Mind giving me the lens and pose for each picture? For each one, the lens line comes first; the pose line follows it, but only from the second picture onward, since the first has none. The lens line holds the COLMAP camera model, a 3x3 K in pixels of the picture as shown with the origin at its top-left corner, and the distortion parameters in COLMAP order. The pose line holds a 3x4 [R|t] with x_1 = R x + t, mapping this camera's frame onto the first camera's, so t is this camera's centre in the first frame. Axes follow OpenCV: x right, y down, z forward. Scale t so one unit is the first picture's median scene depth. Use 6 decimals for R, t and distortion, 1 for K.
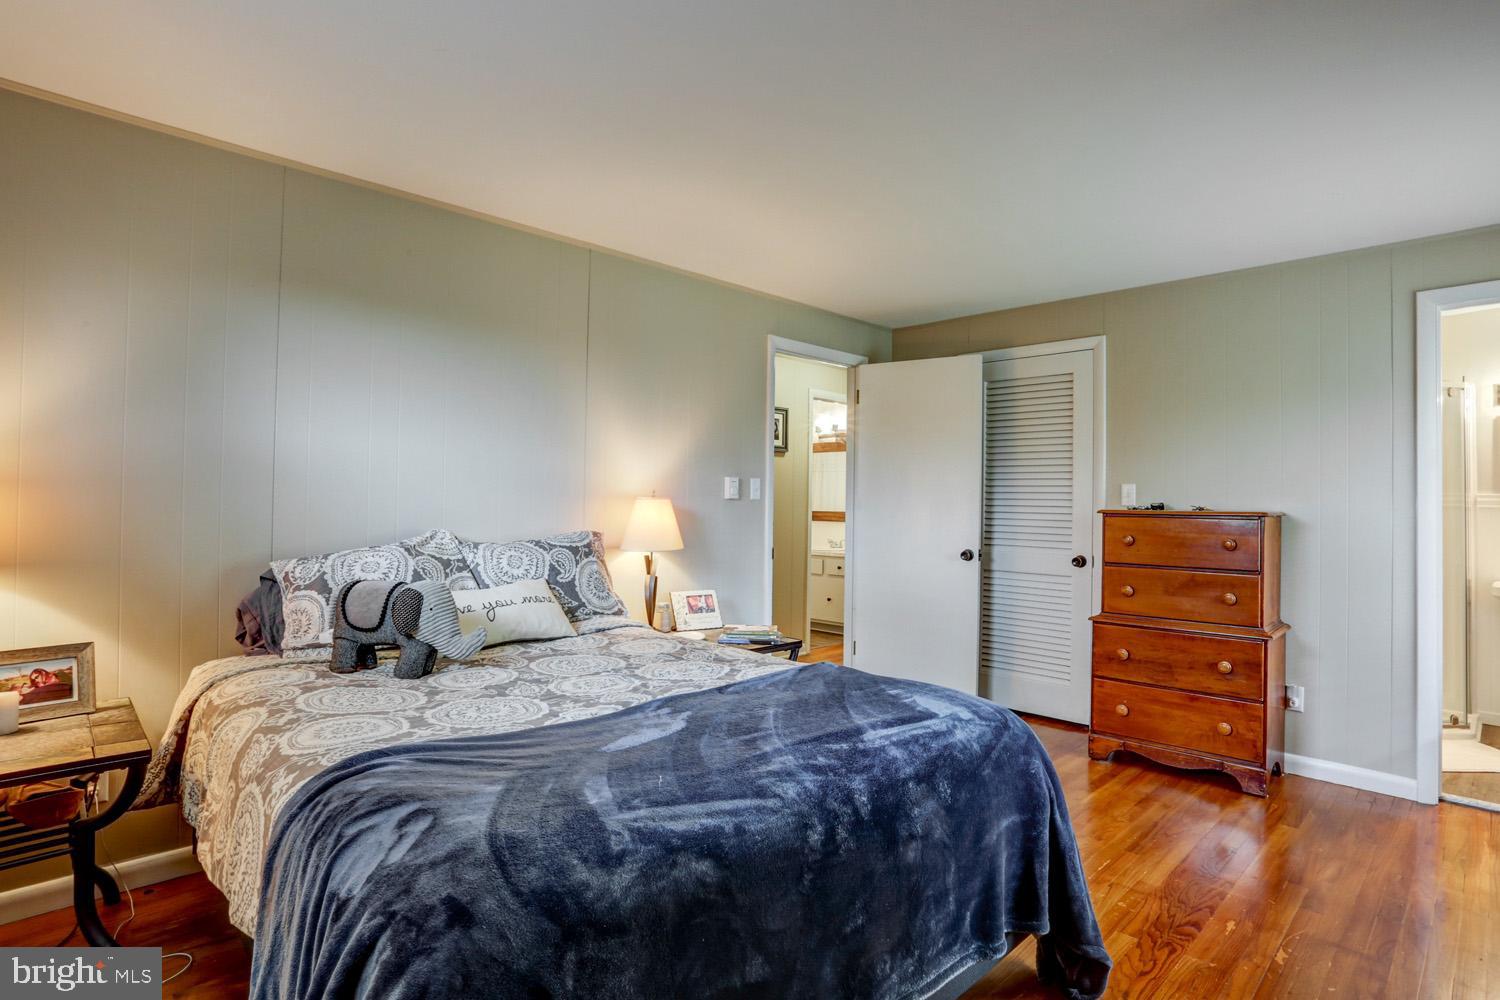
lens RADIAL K [[747.9, 0, 742.4], [0, 747.9, 499.0], [0, 0, 1]] dist [-0.070050, 0.030747]
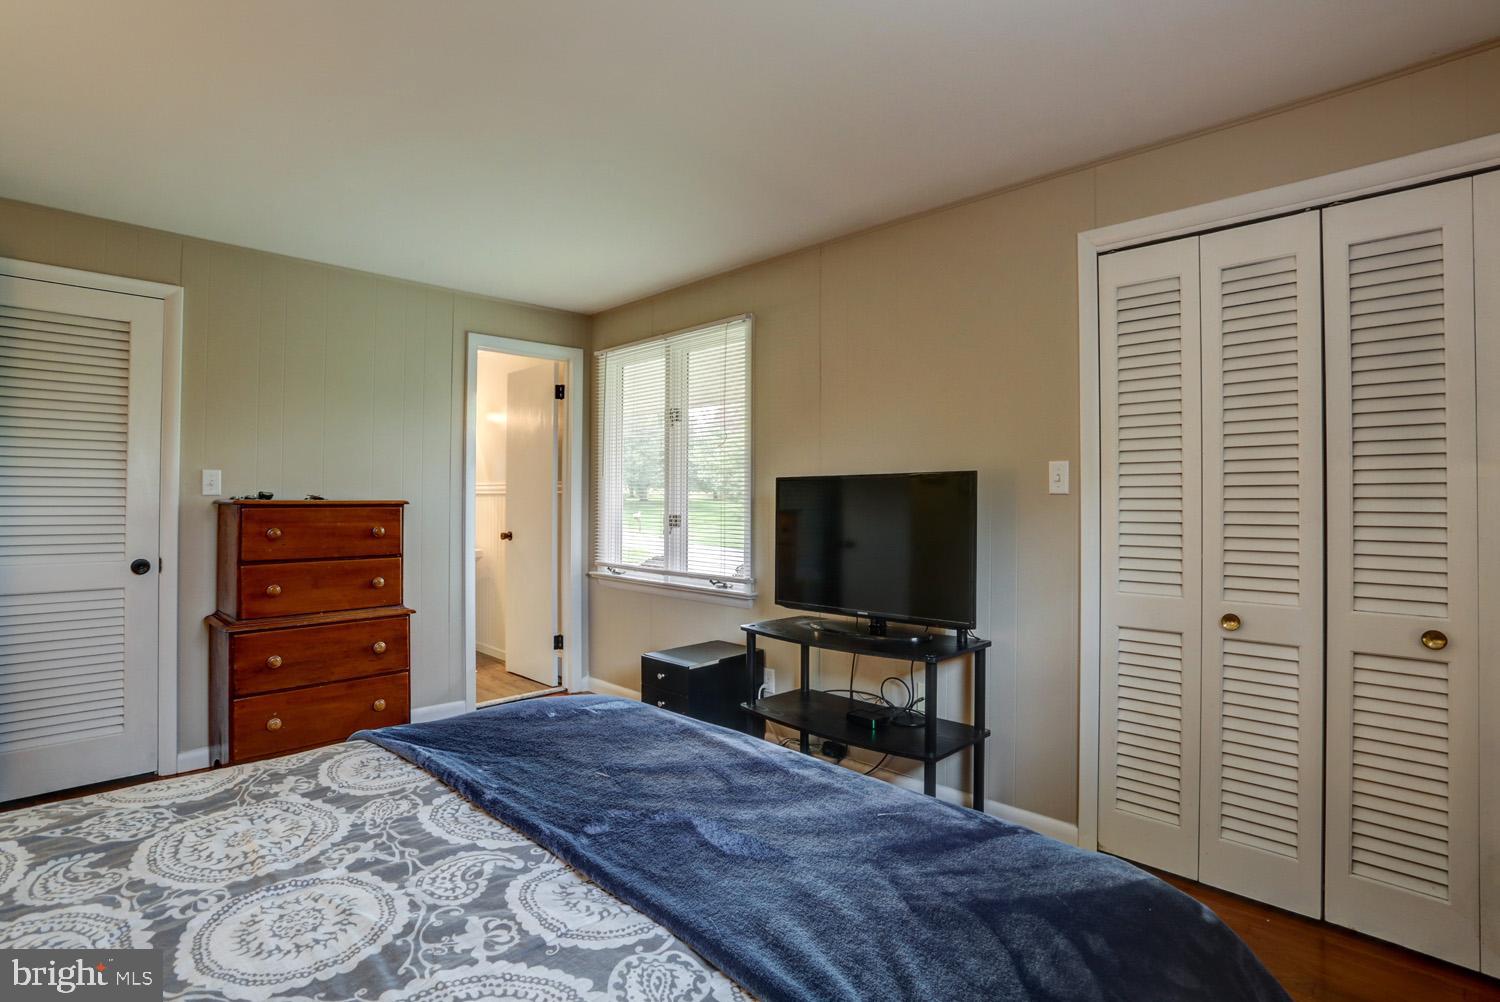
lens RADIAL K [[747.9, 0, 745.0], [0, 747.9, 487.3], [0, 0, 1]] dist [-0.070050, 0.030747]
pose [[-0.021939, -0.003003, 0.999755, -0.374372], [-0.010635, 0.999940, 0.002770, -0.009749], [-0.999703, -0.010572, -0.021969, 0.443439]]
